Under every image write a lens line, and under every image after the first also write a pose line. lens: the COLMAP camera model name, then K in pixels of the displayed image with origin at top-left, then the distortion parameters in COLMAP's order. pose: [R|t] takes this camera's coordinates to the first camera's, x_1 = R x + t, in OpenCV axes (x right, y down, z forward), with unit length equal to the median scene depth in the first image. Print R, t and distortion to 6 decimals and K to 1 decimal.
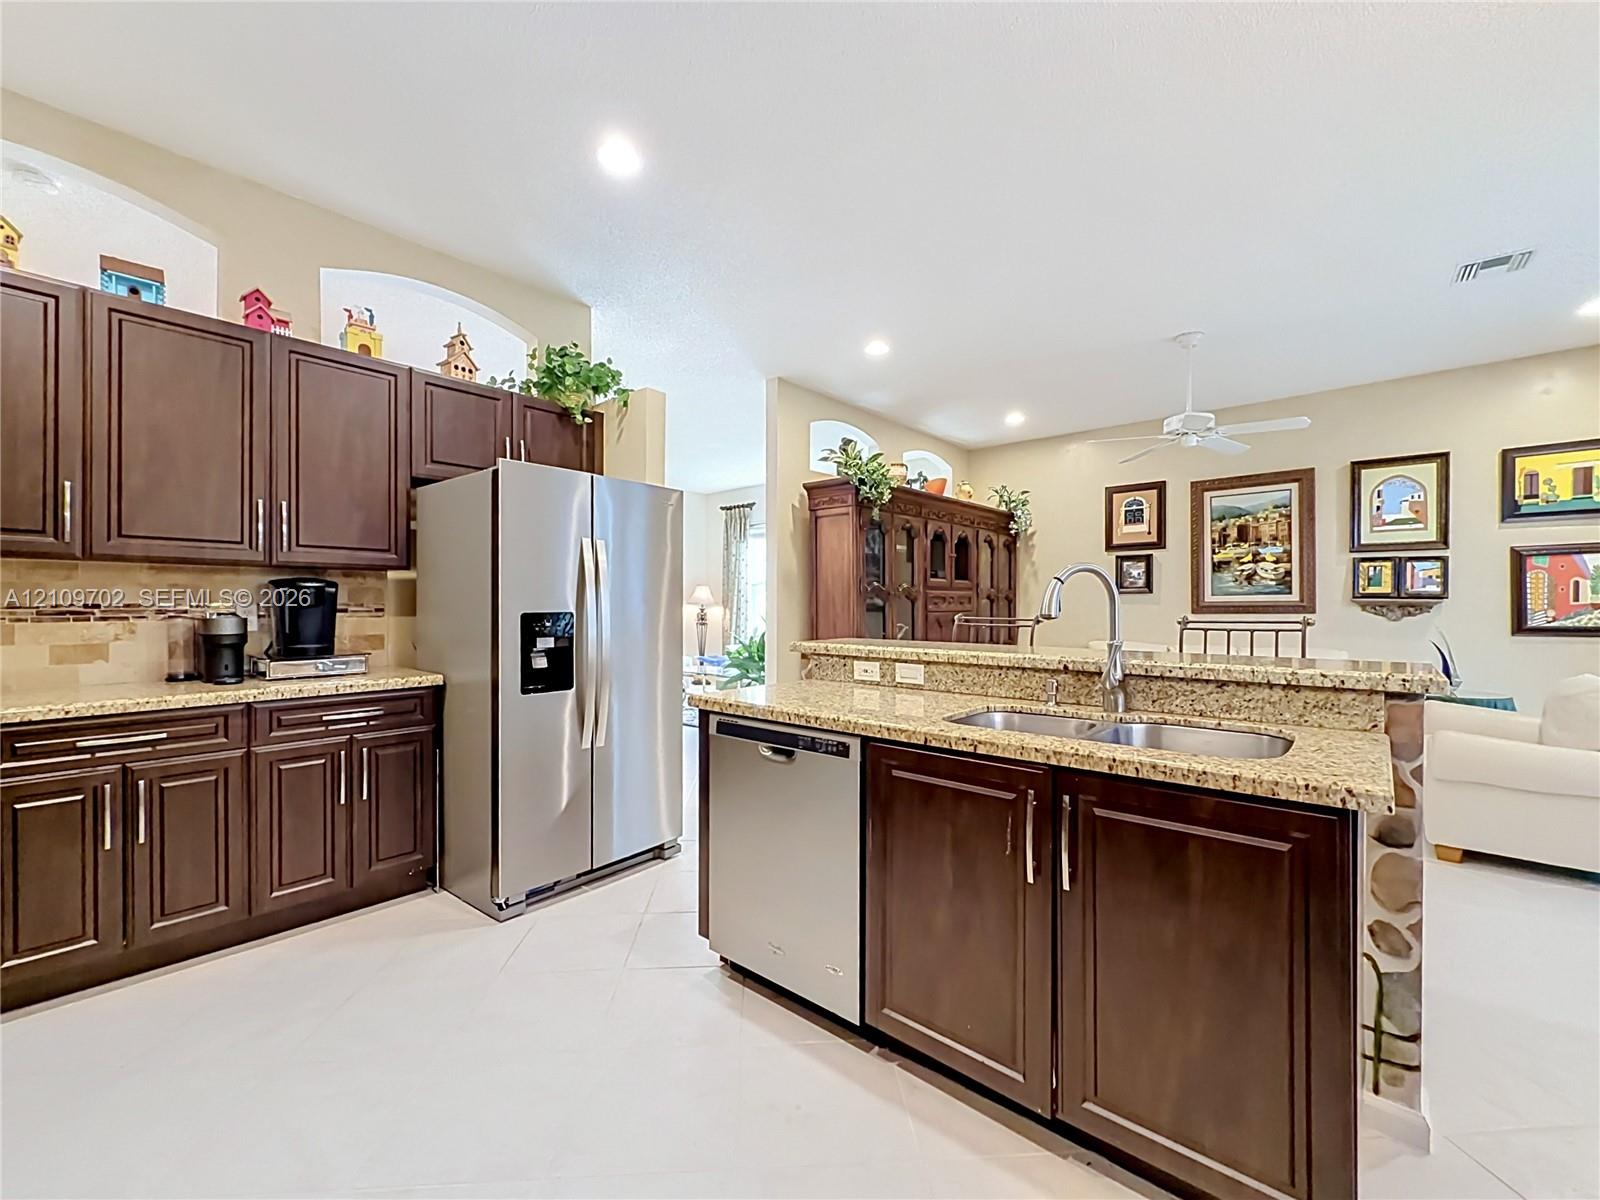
lens RADIAL K [[658.0, 0, 810.0], [0, 658.0, 606.0], [0, 0, 1]] dist [0.000971, -0.000038]
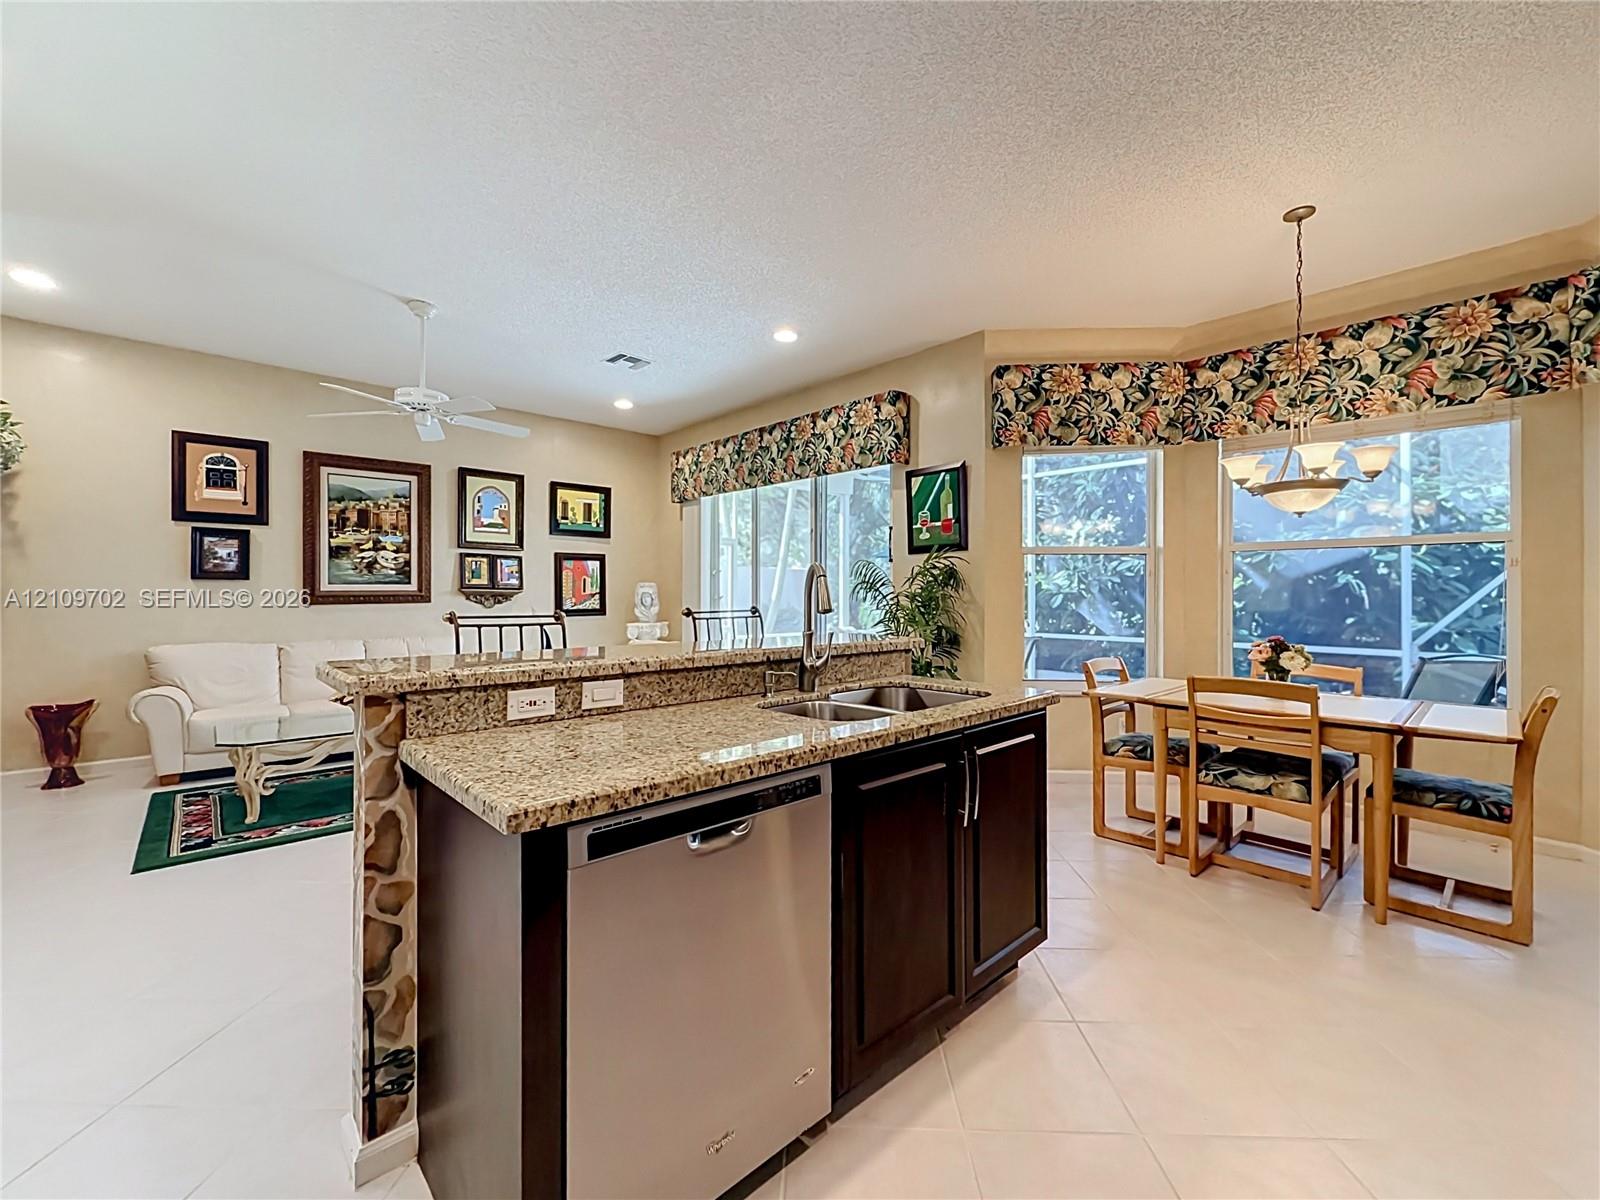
lens RADIAL K [[658.0, 0, 810.4], [0, 658.0, 594.4], [0, 0, 1]] dist [0.000971, -0.000038]
pose [[0.112947, -0.001393, 0.993600, -0.215916], [-0.000892, 0.999998, 0.001503, -0.003885], [-0.993601, -0.001056, 0.112946, 0.268193]]
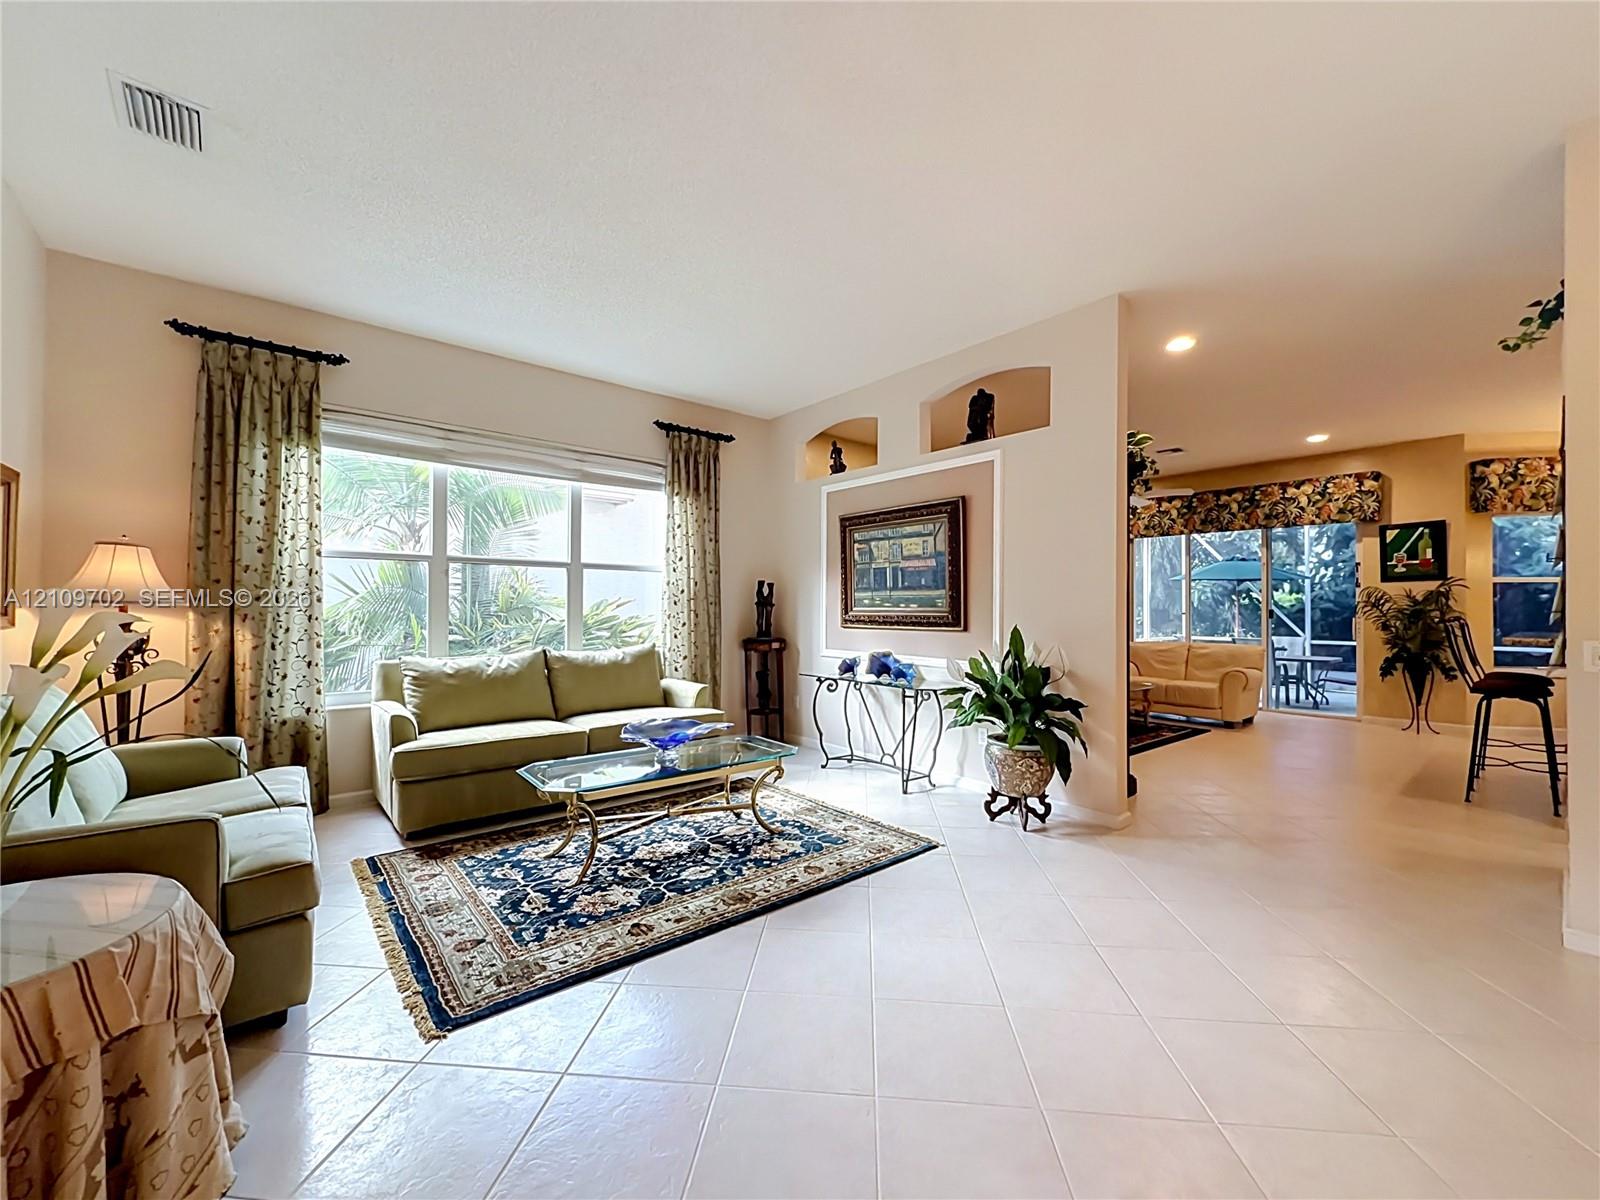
lens RADIAL K [[648.9, 0, 796.4], [0, 648.9, 606.7], [0, 0, 1]] dist [0.000442, -0.000036]
pose [[0.183024, 0.004249, 0.983099, -1.863712], [-0.001676, 0.999991, -0.004010, 0.004597], [-0.983107, -0.000913, 0.183029, 2.766304]]
